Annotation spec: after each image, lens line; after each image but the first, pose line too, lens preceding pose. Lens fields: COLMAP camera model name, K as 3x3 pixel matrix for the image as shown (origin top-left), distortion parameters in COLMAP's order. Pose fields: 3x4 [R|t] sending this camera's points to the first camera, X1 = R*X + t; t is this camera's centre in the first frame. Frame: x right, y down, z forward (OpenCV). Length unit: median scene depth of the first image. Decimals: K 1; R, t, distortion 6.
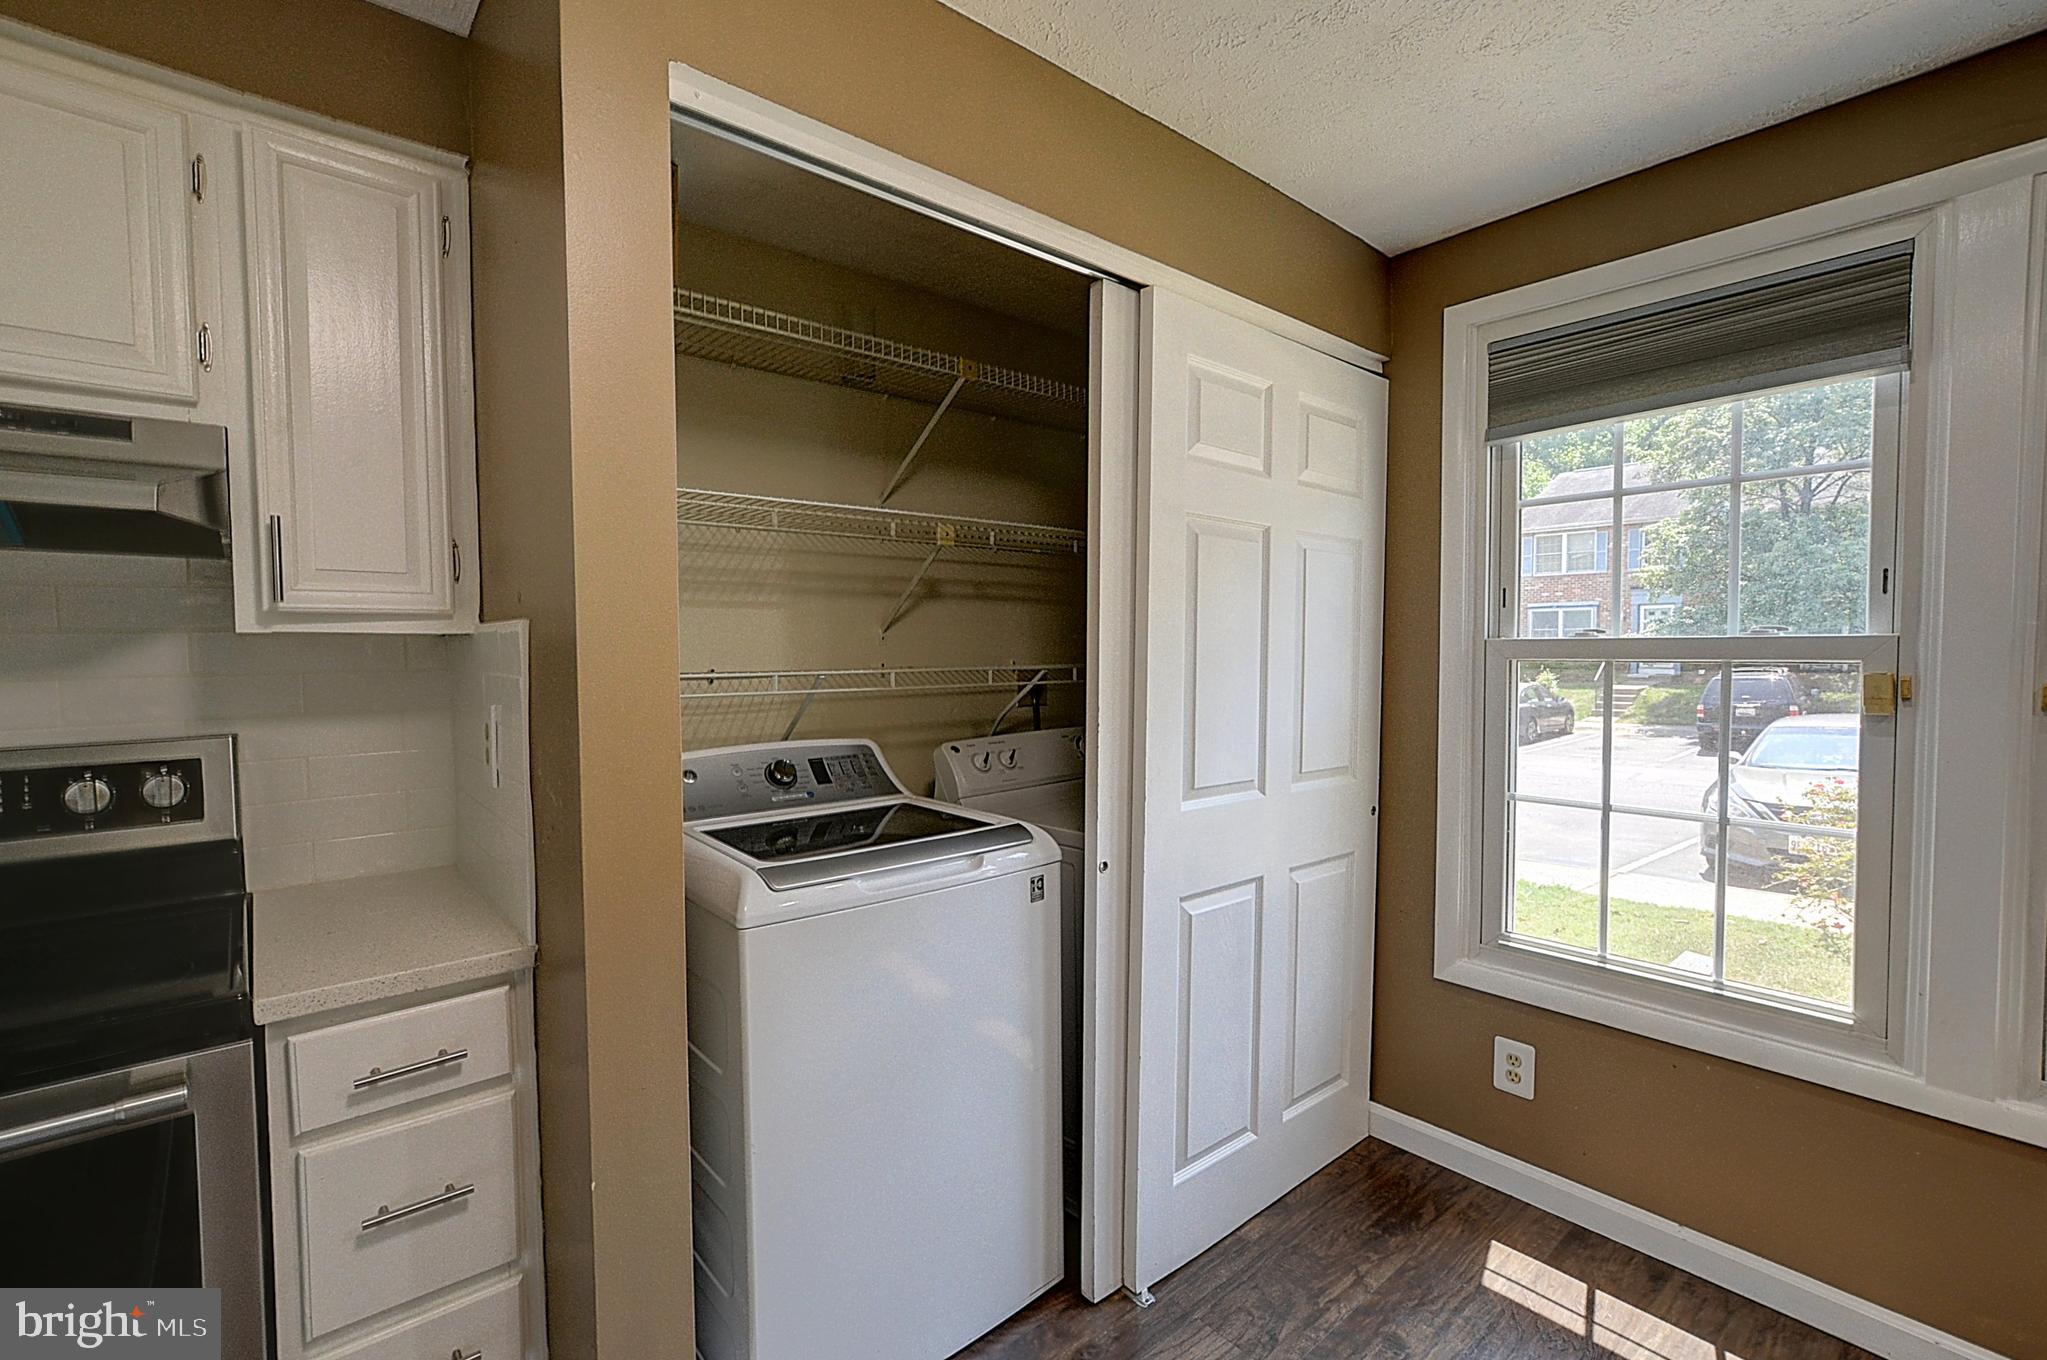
lens RADIAL K [[902.1, 0, 1011.3], [0, 902.1, 686.0], [0, 0, 1]] dist [-0.007918, -0.000161]
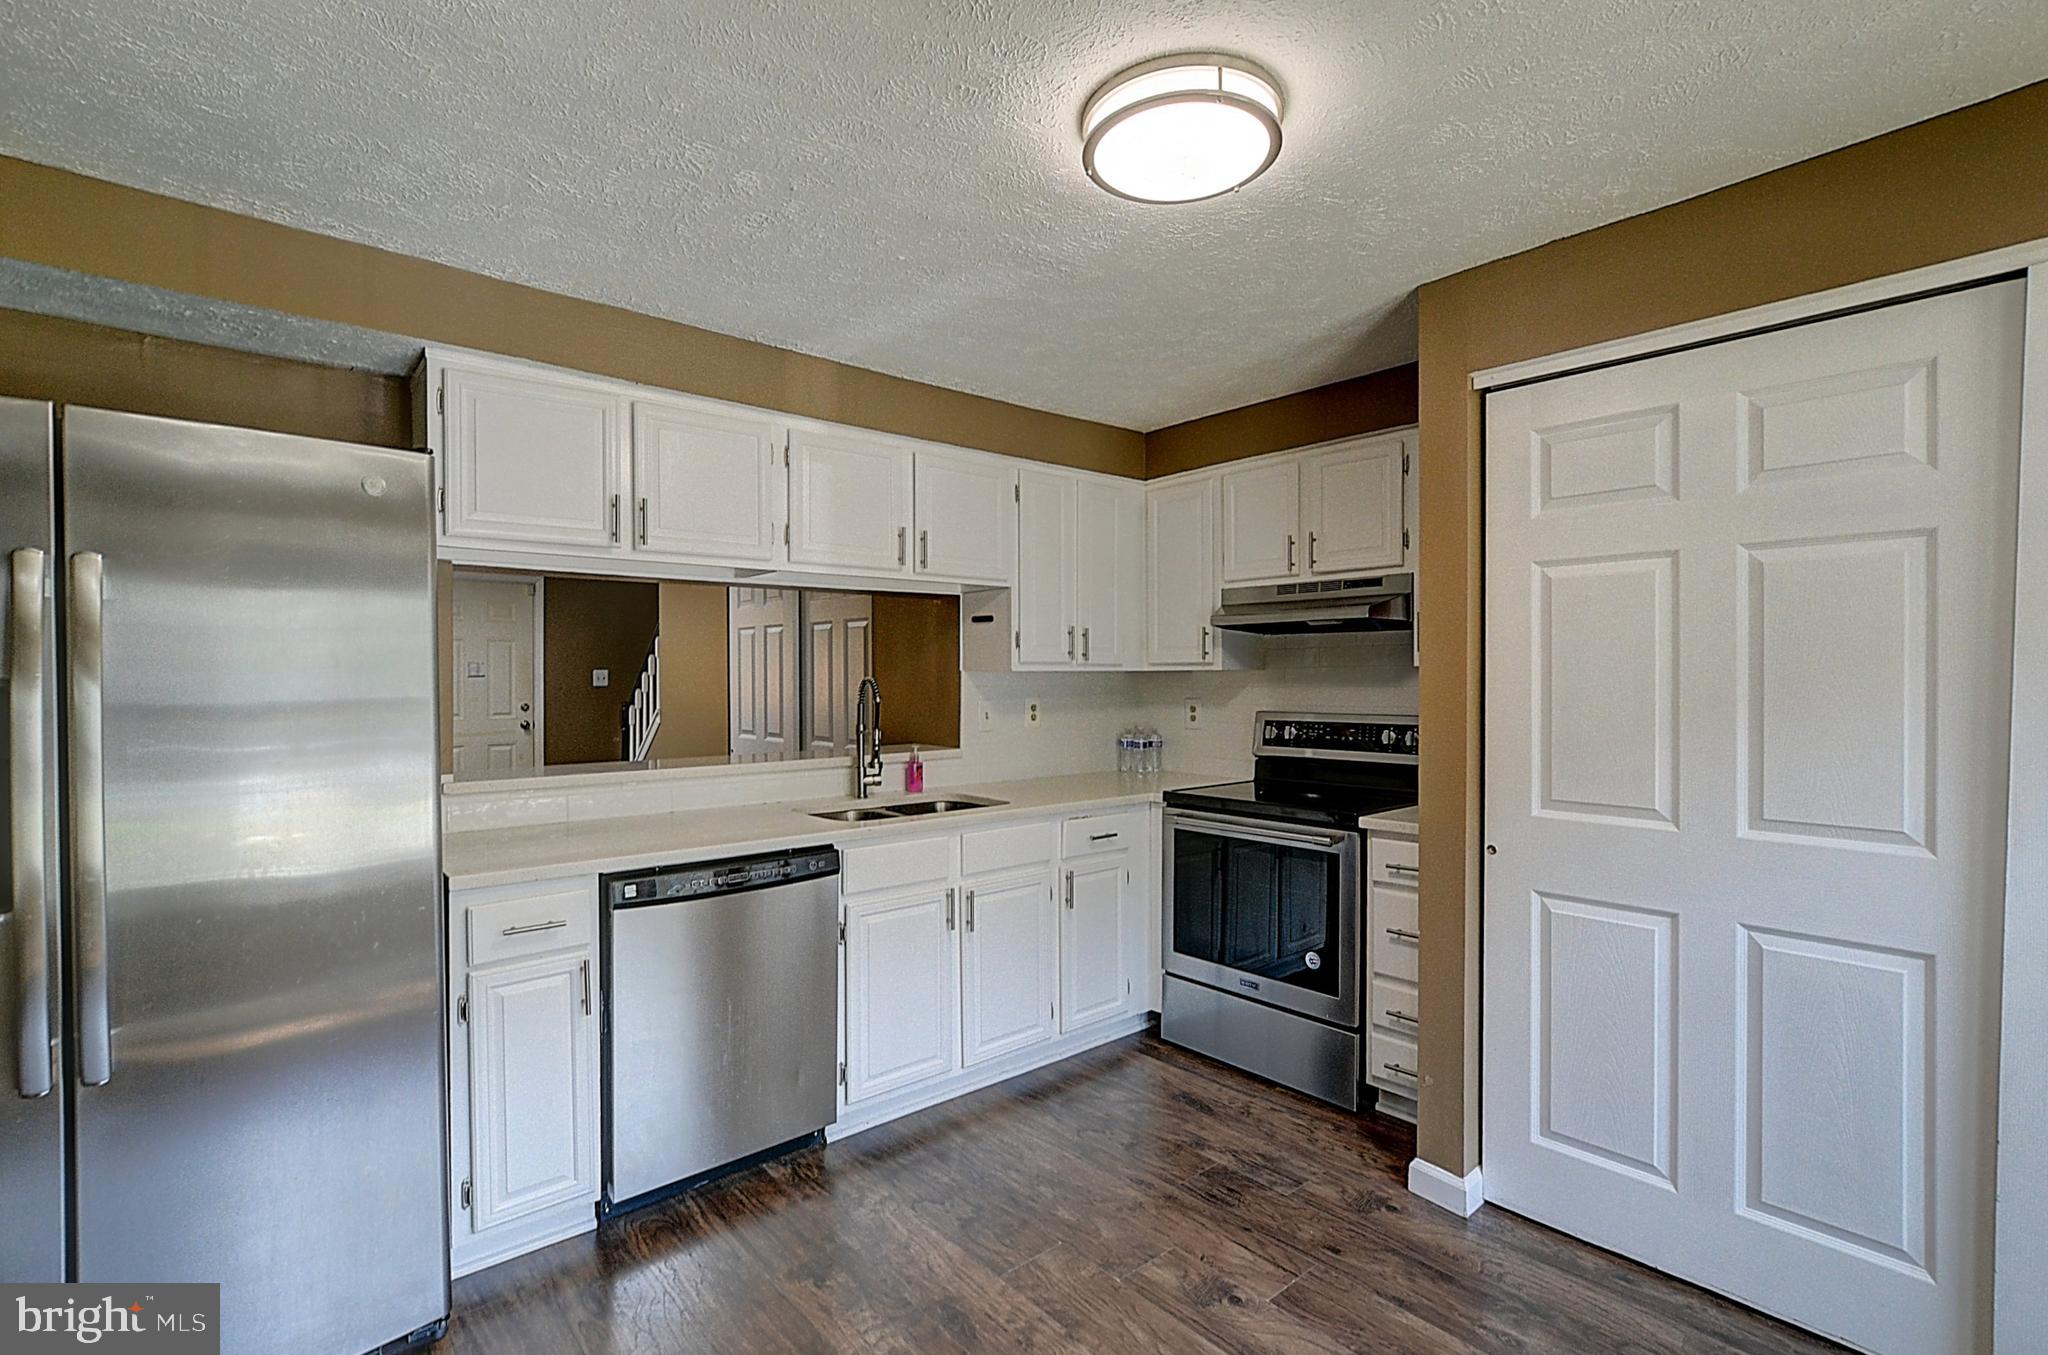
lens RADIAL K [[949.3, 0, 1024.0], [0, 949.3, 677.5], [0, 0, 1]] dist [0.000218, 0.000027]
pose [[0.009707, 0.008359, -0.999918, 1.026422], [-0.040312, 0.999155, 0.007962, -0.009327], [0.999140, 0.040231, 0.010036, 0.026454]]
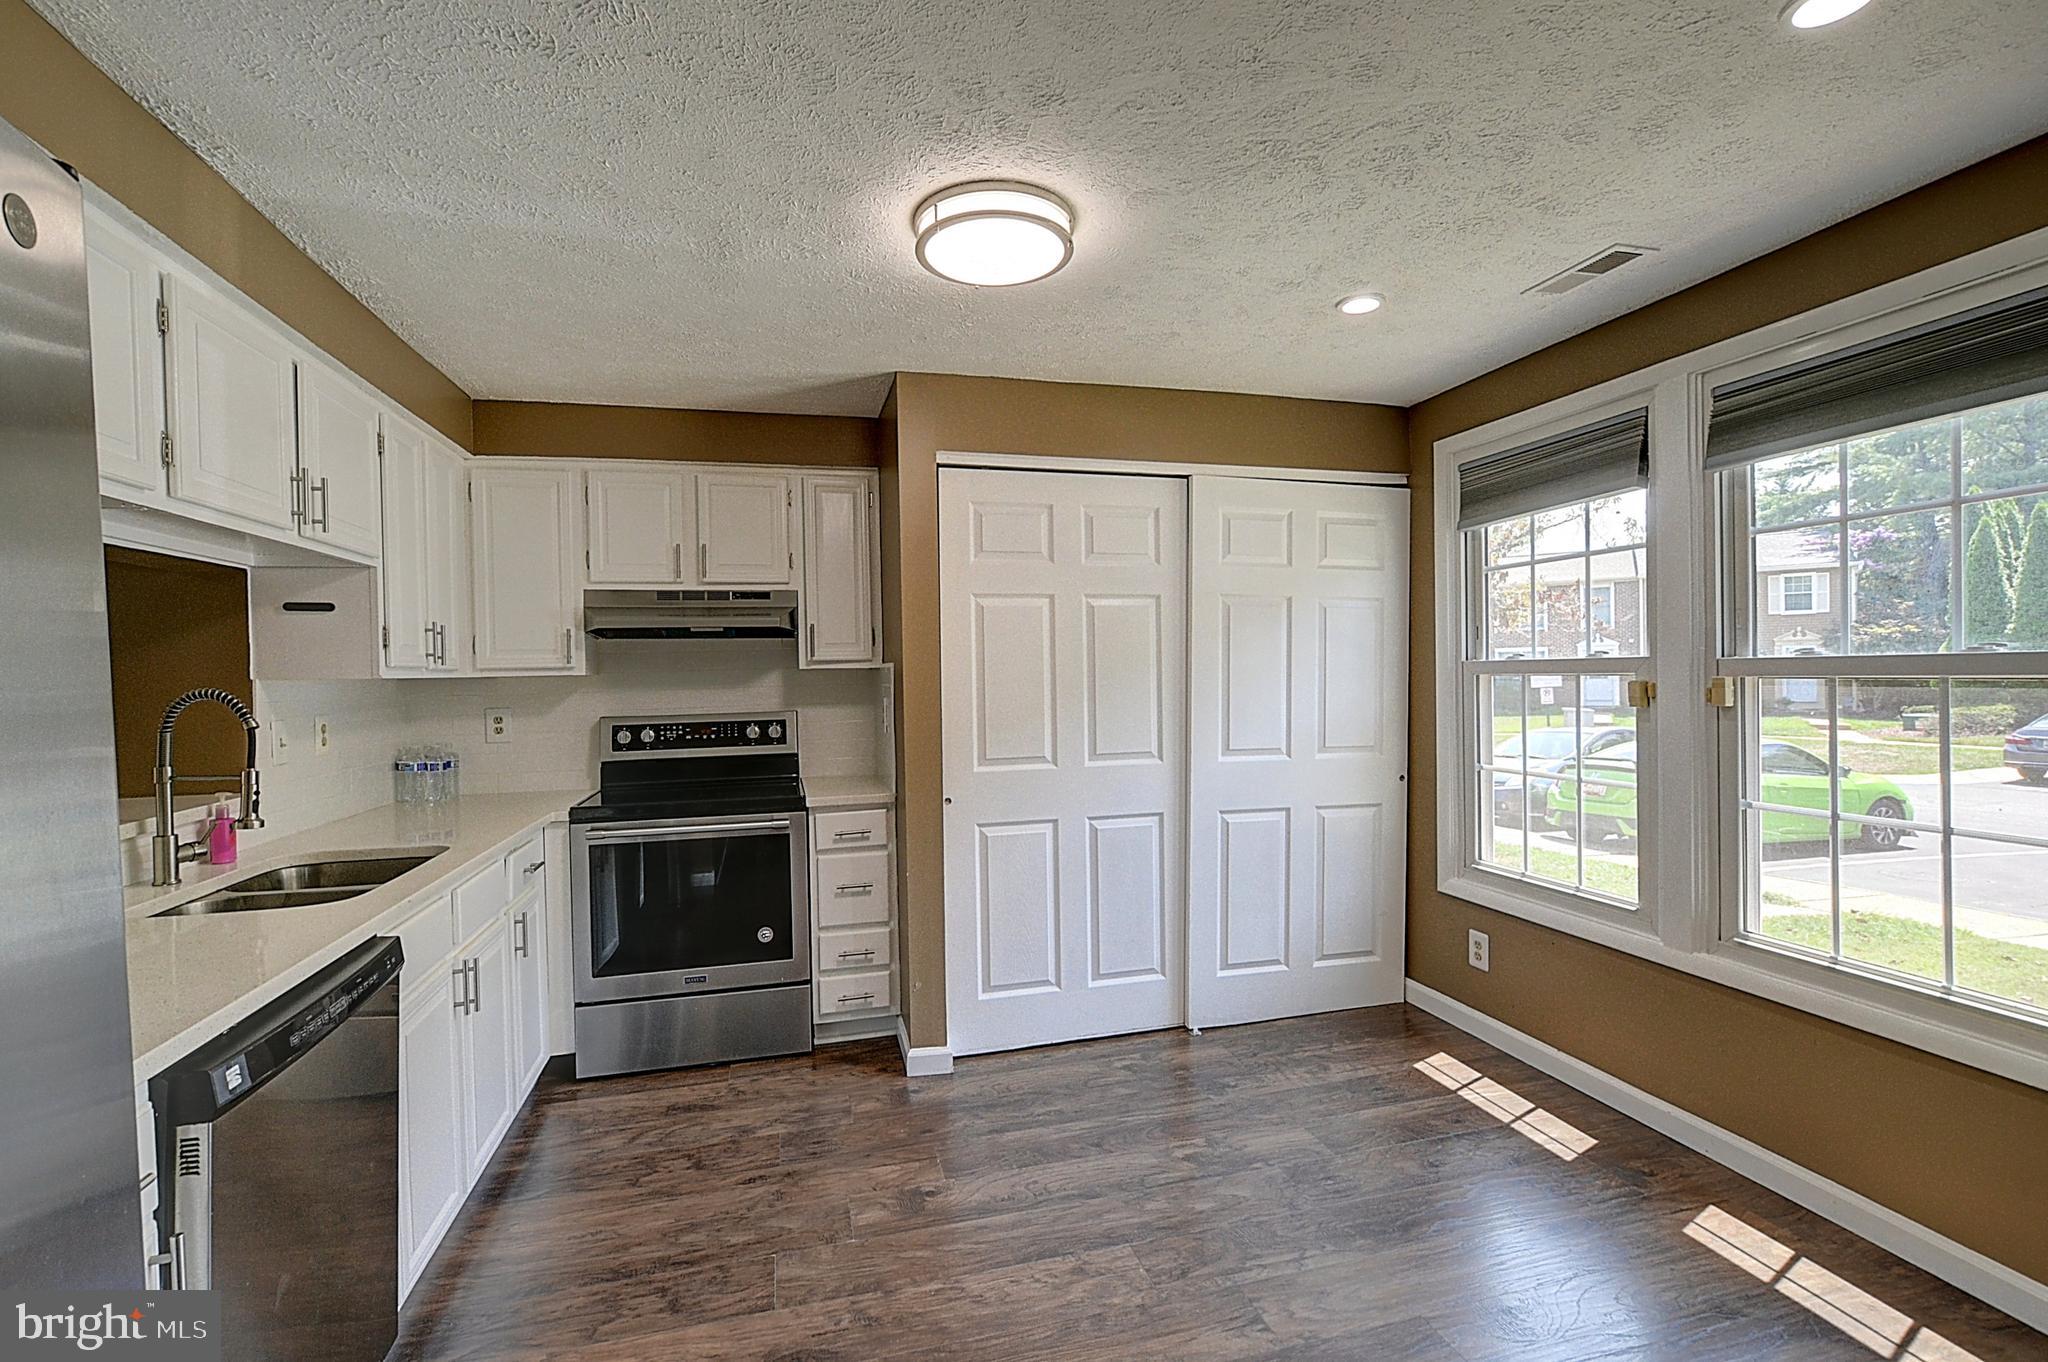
lens RADIAL K [[909.6, 0, 1024.0], [0, 909.6, 681.0], [0, 0, 1]] dist [-0.001135, 0.000025]
pose [[0.905580, -0.005749, -0.424136, 0.599345], [-0.005147, 0.999686, -0.024539, 0.025412], [0.424143, 0.024405, 0.905266, -0.790007]]
